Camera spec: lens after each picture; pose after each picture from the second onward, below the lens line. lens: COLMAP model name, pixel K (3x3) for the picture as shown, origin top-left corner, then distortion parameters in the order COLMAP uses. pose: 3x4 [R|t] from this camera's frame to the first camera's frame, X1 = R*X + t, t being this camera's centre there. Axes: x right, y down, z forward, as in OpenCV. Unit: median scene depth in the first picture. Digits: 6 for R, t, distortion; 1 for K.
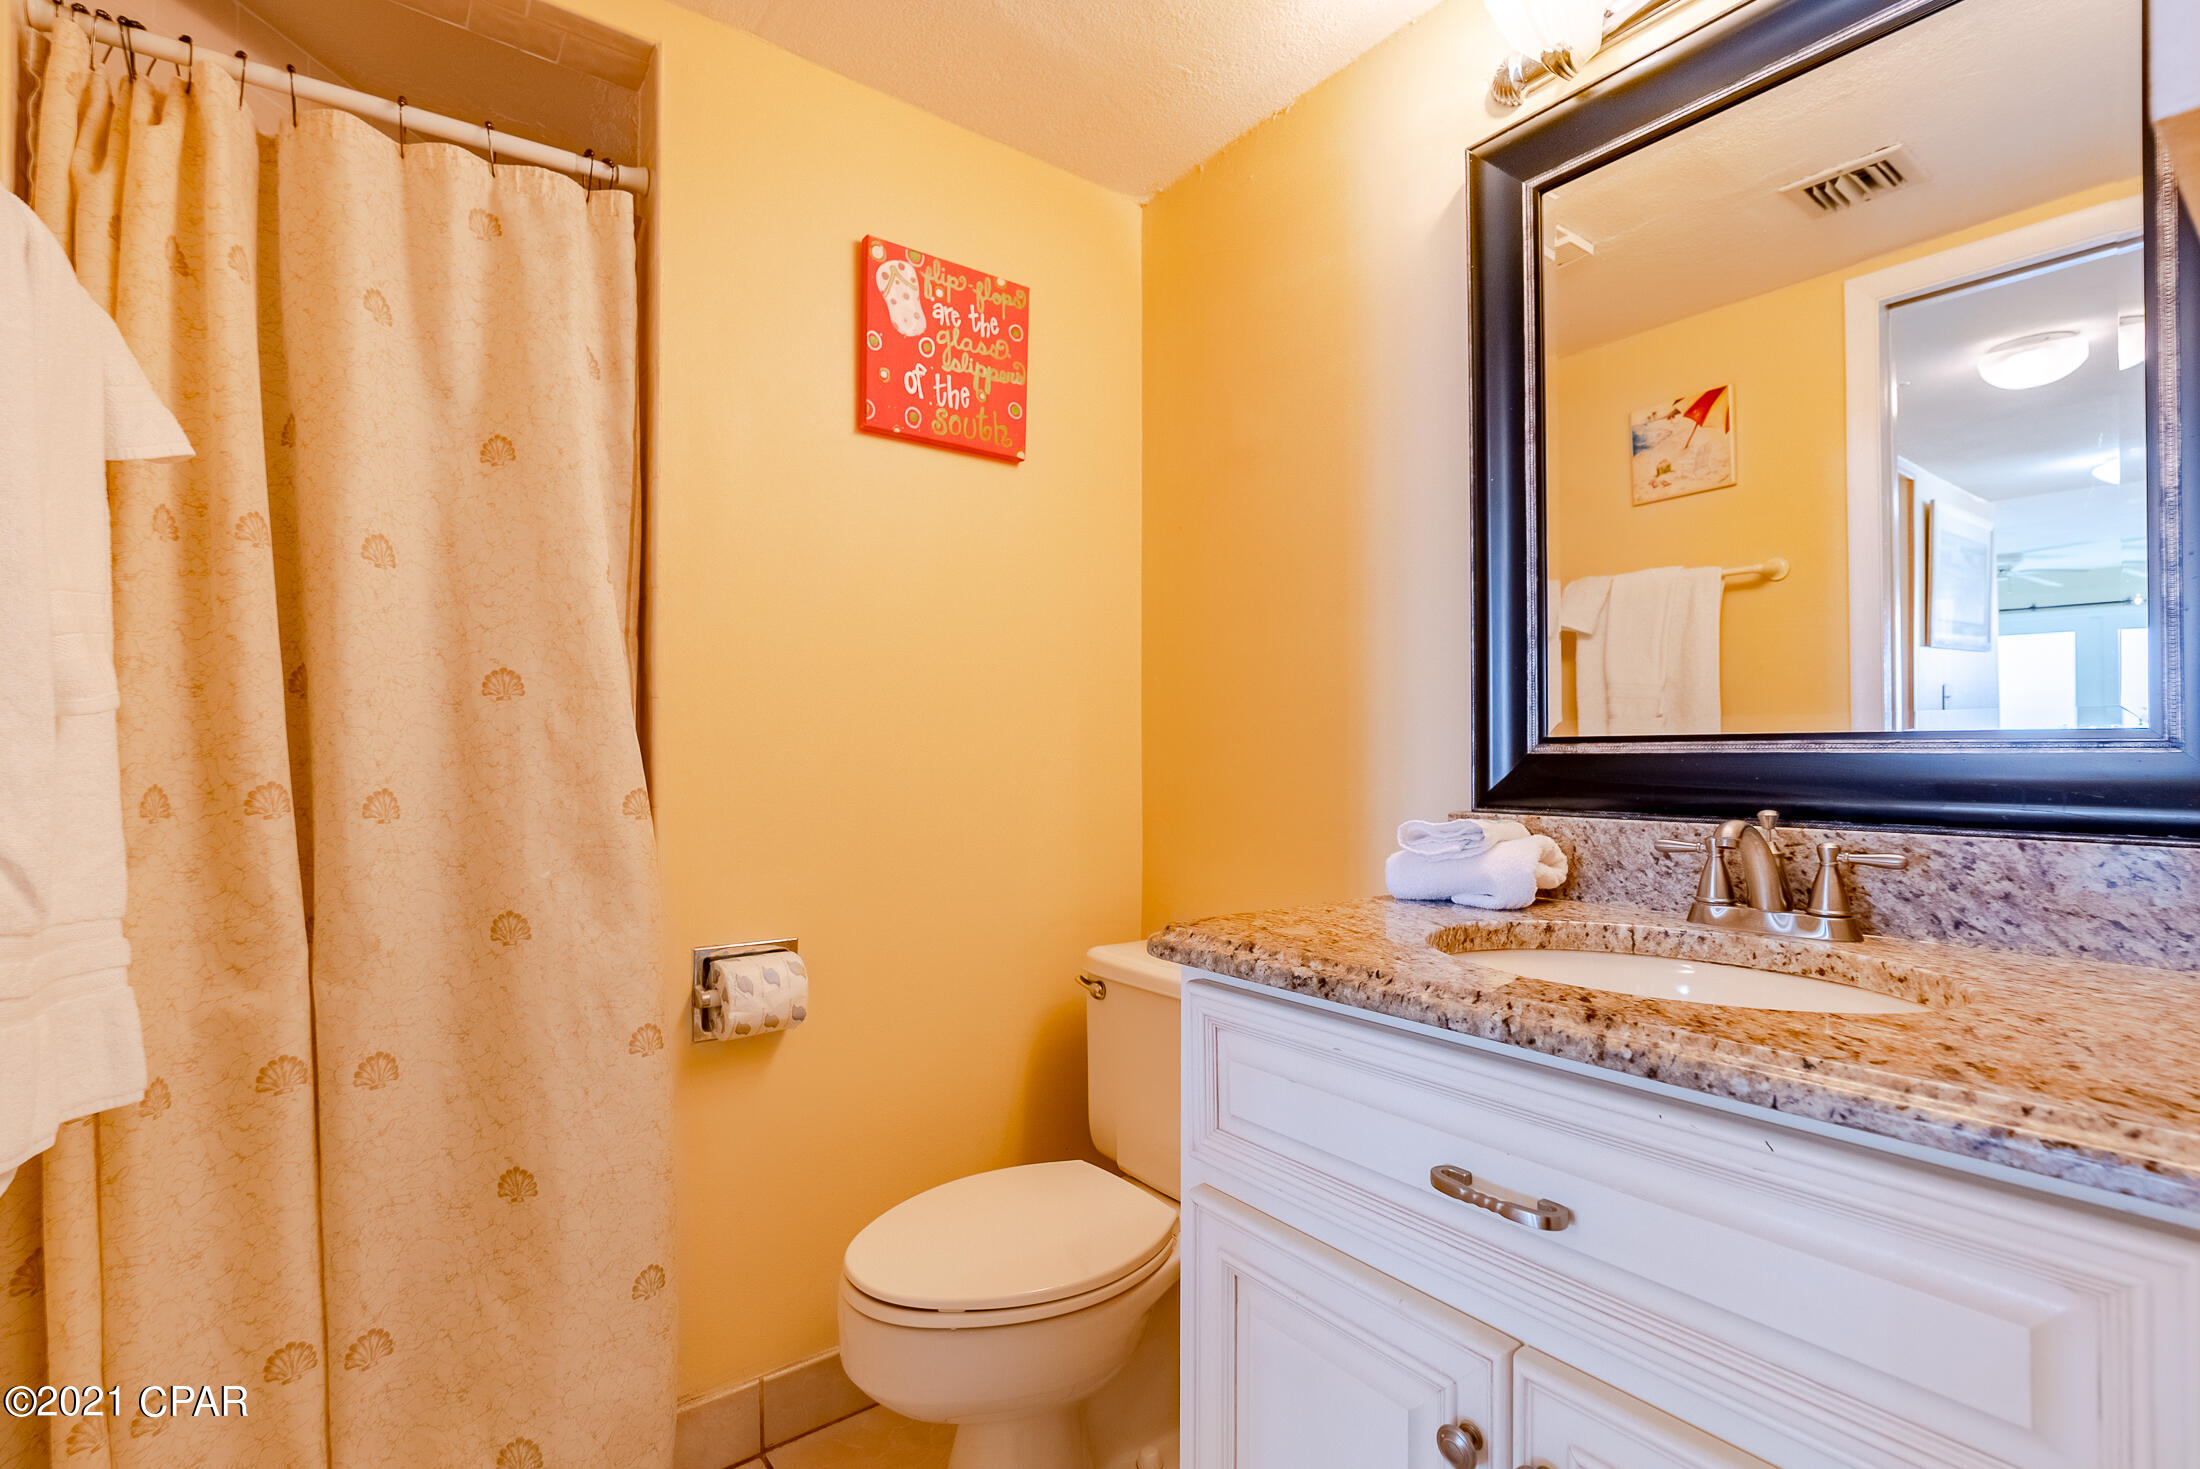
lens RADIAL K [[997.8, 0, 1105.9], [0, 997.8, 733.4], [0, 0, 1]] dist [-0.007030, 0.000547]
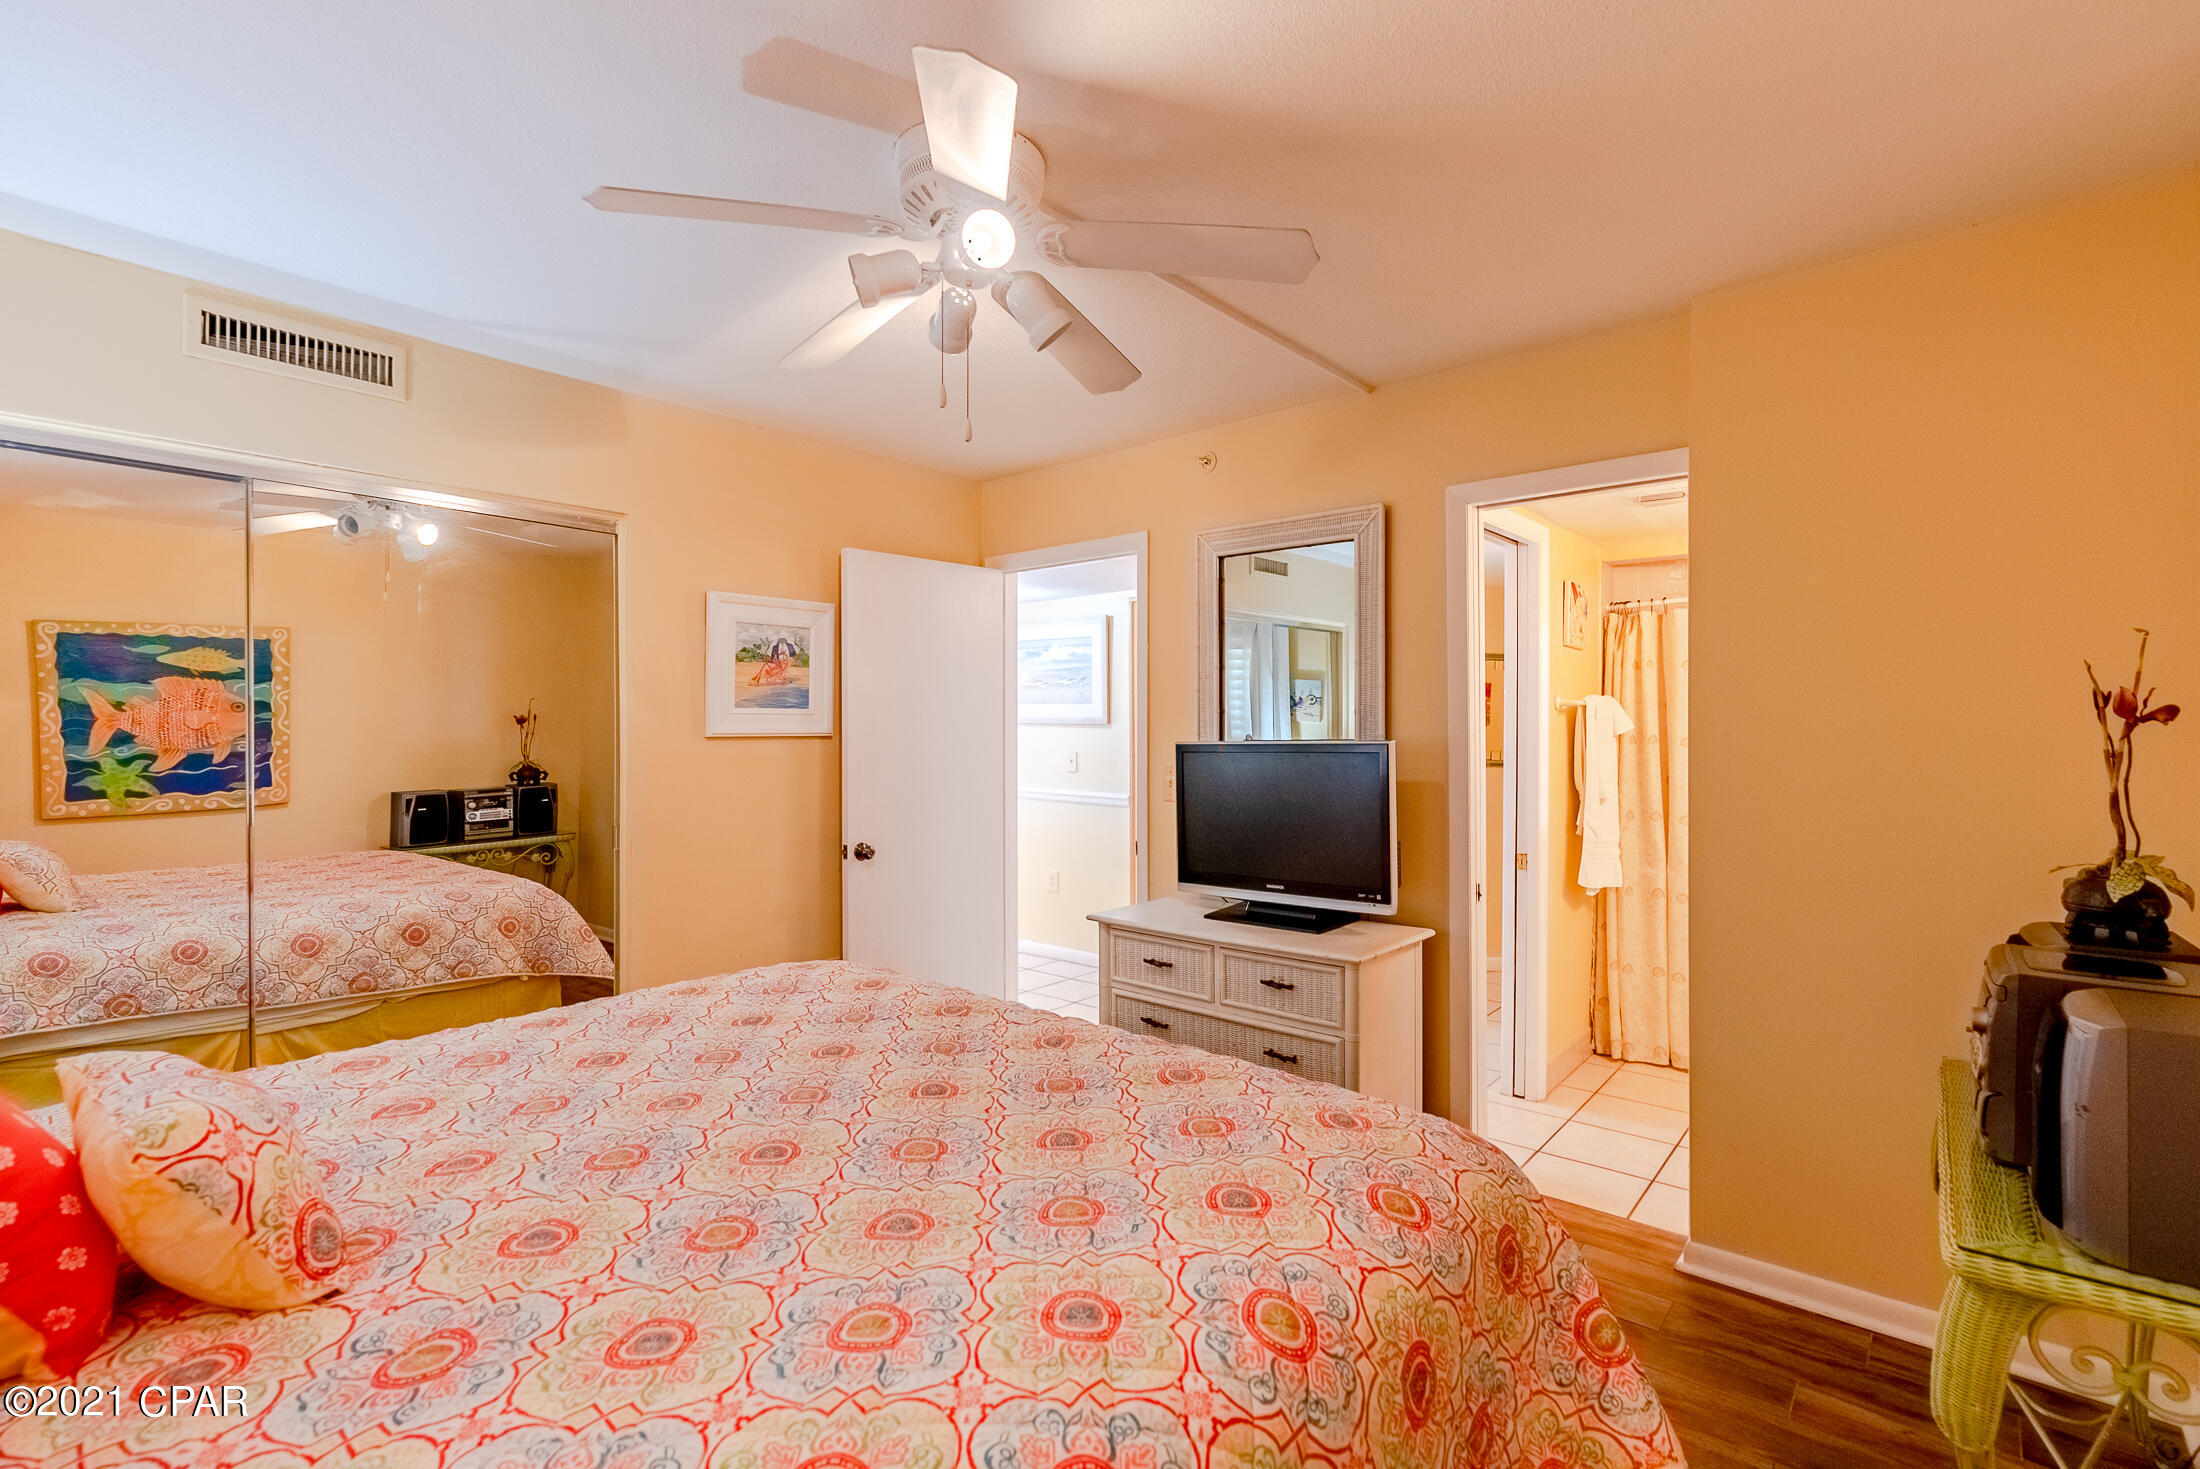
lens RADIAL K [[997.8, 0, 1105.9], [0, 997.8, 733.4], [0, 0, 1]] dist [-0.007030, 0.000547]
pose [[0.277976, 0.006273, -0.960568, 2.093567], [0.000179, 0.999978, 0.006582, -0.261193], [0.960588, -0.002002, 0.277969, -1.940779]]
